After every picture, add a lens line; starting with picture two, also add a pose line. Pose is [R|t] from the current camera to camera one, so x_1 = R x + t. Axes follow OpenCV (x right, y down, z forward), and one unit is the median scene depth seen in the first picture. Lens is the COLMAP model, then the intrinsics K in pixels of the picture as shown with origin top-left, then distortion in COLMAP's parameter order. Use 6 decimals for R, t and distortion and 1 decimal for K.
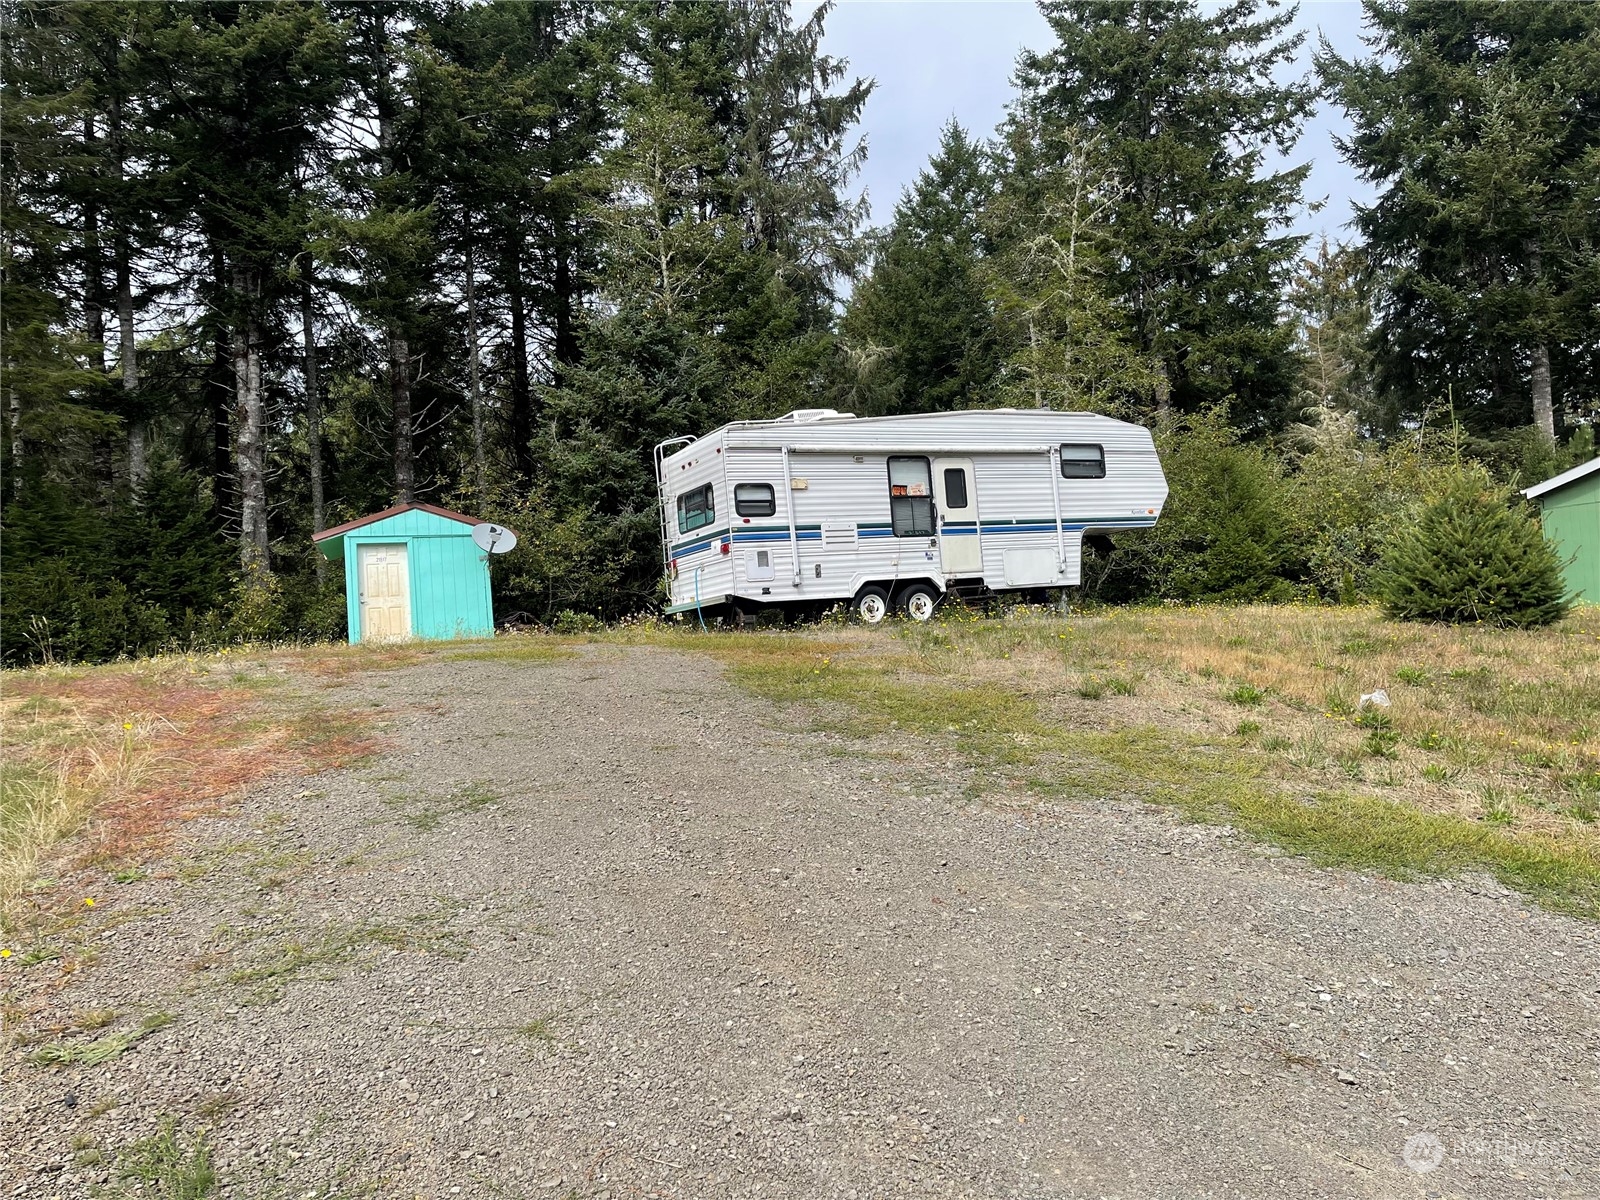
lens RADIAL K [[1178.0, 0, 800.0], [0, 1178.0, 600.0], [0, 0, 1]] dist [0.023440, -0.001357]
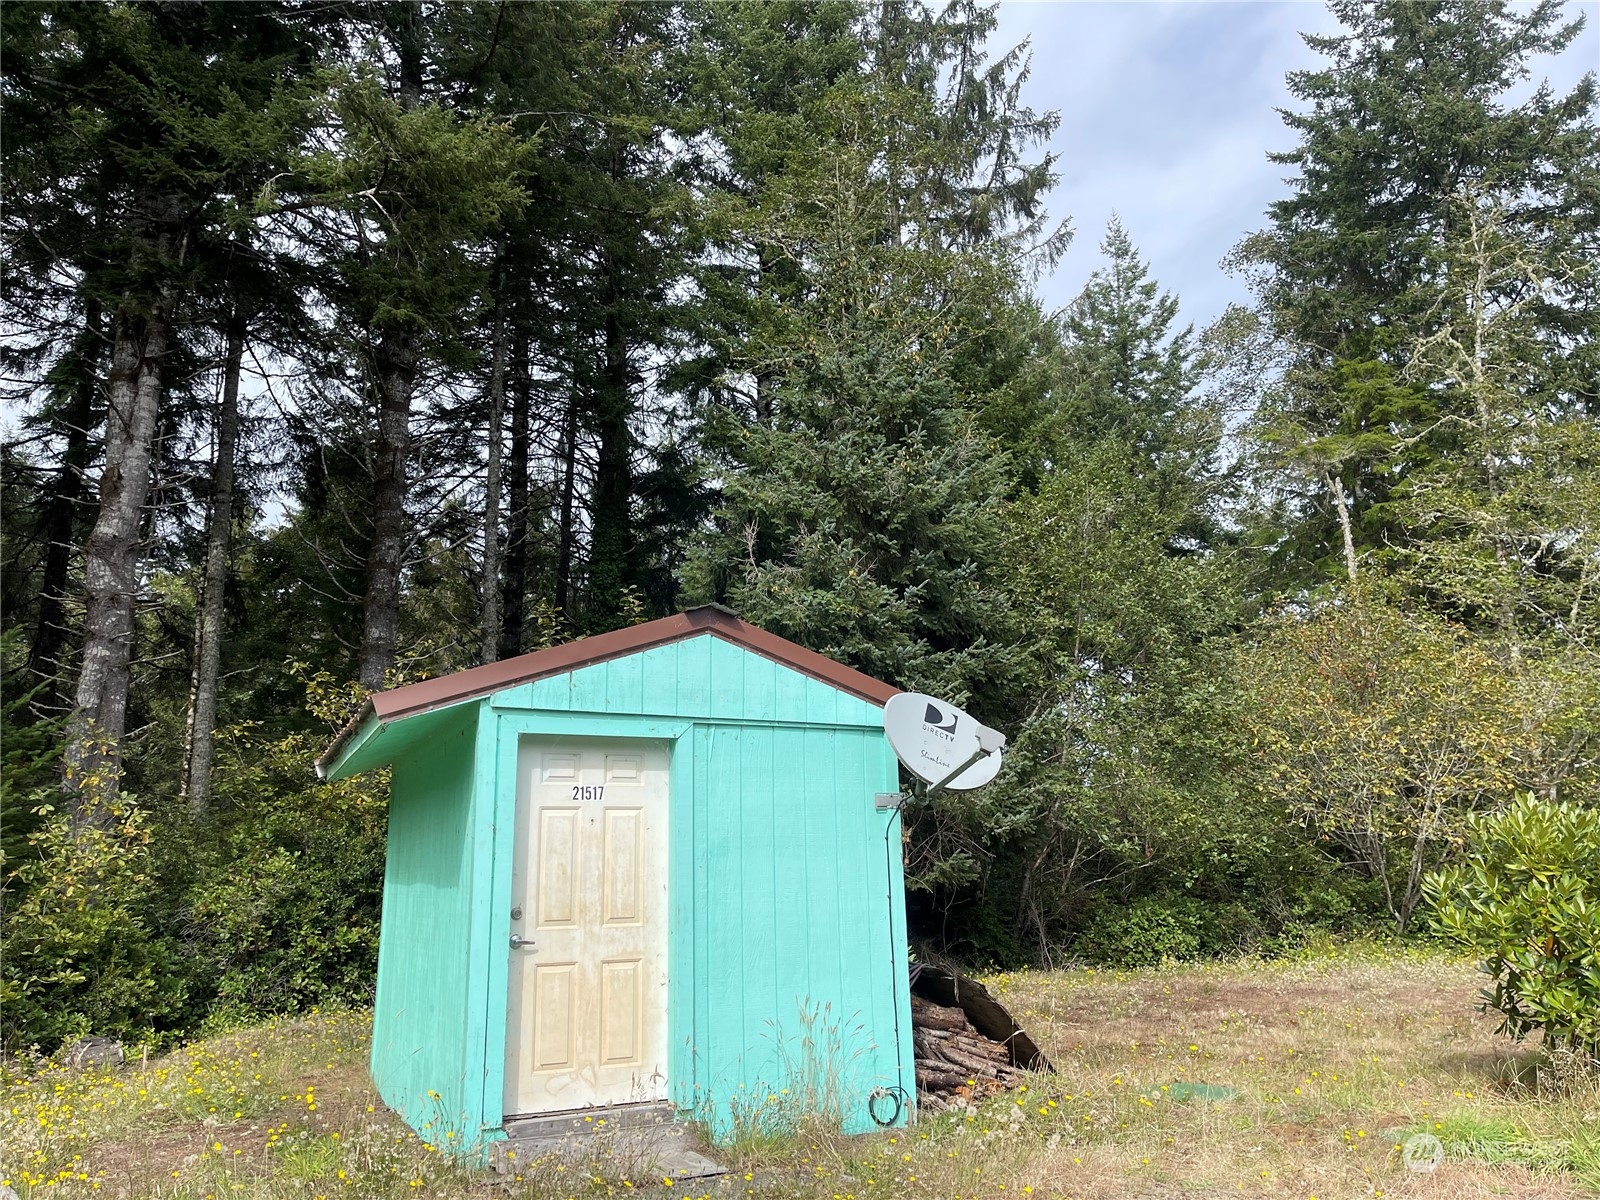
lens RADIAL K [[1196.6, 0, 834.0], [0, 1196.6, 605.8], [0, 0, 1]] dist [0.081801, -0.124541]
pose [[0.990468, 0.066229, 0.120773, -0.239936], [-0.042635, 0.981168, -0.188393, -0.018785], [-0.130976, 0.181448, 0.974639, 0.497109]]
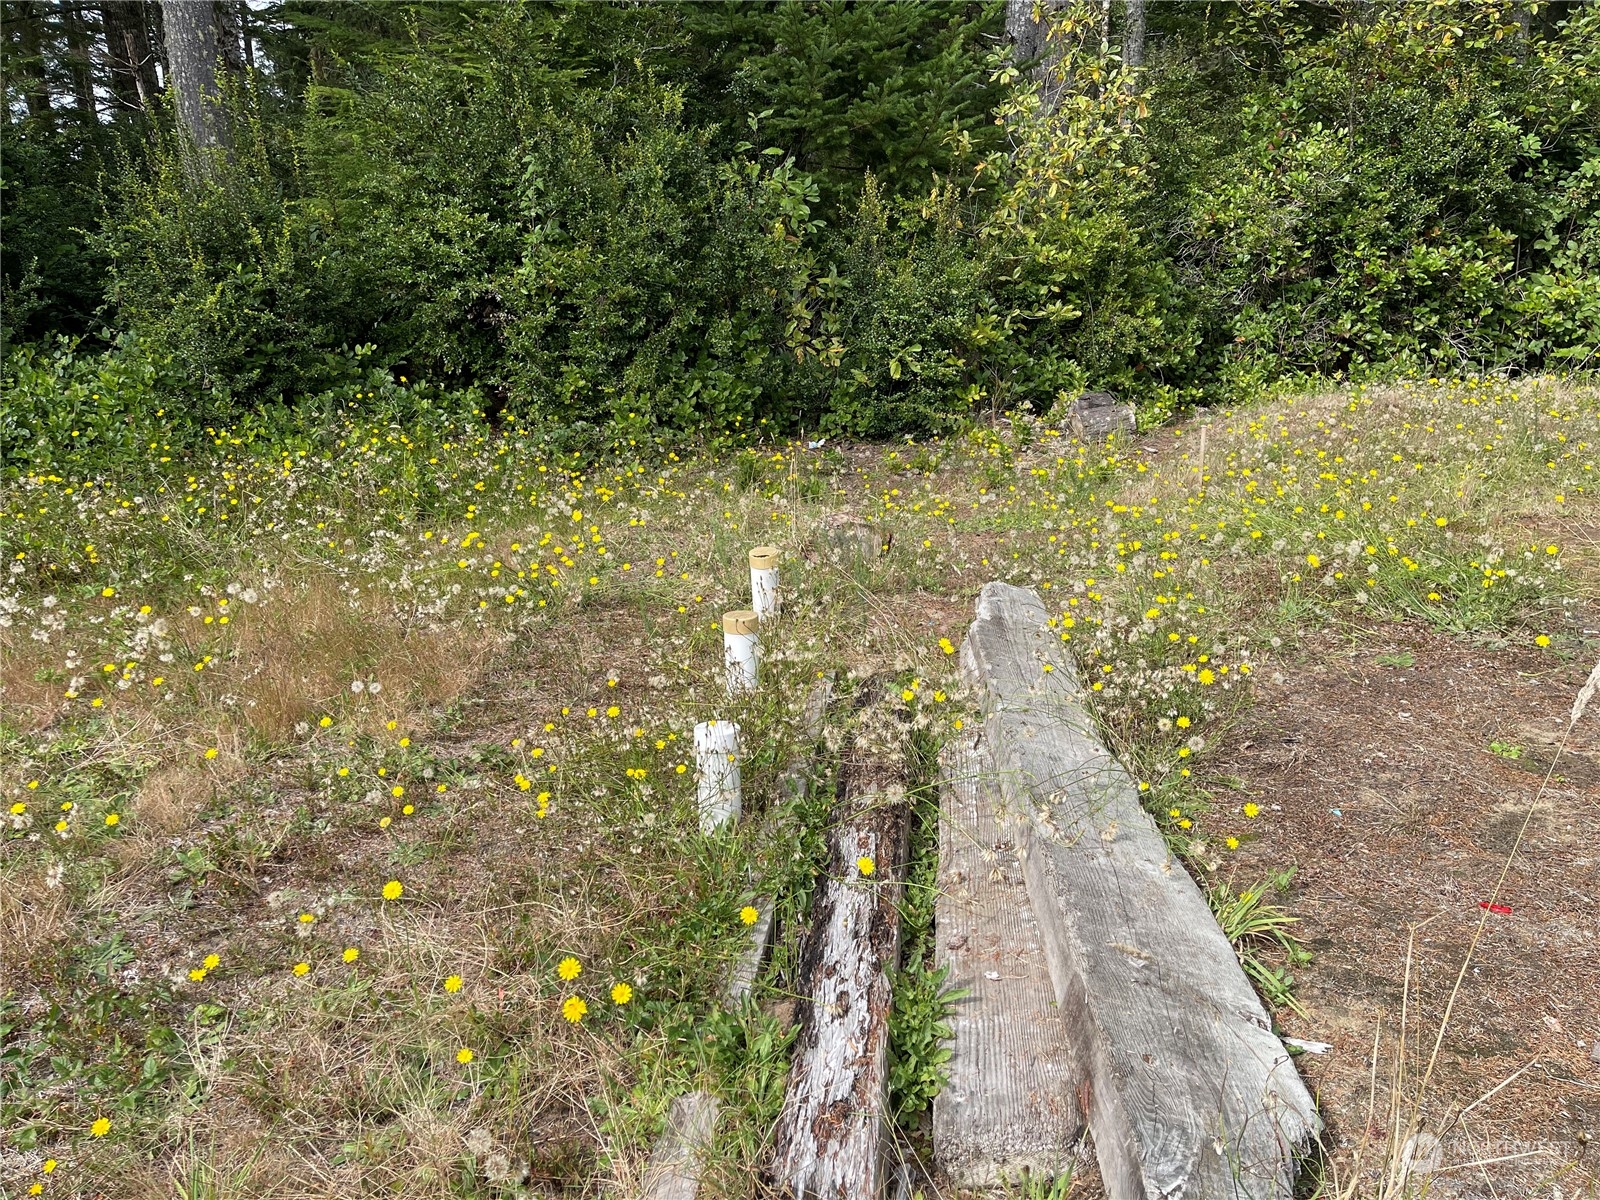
lens RADIAL K [[1178.0, 0, 800.0], [0, 1178.0, 600.0], [0, 0, 1]] dist [0.023440, -0.001357]
pose [[0.852190, 0.189739, -0.487618, -0.334026], [-0.004496, 0.934555, 0.355791, 0.000909], [0.523214, -0.301010, 0.797271, 0.659424]]
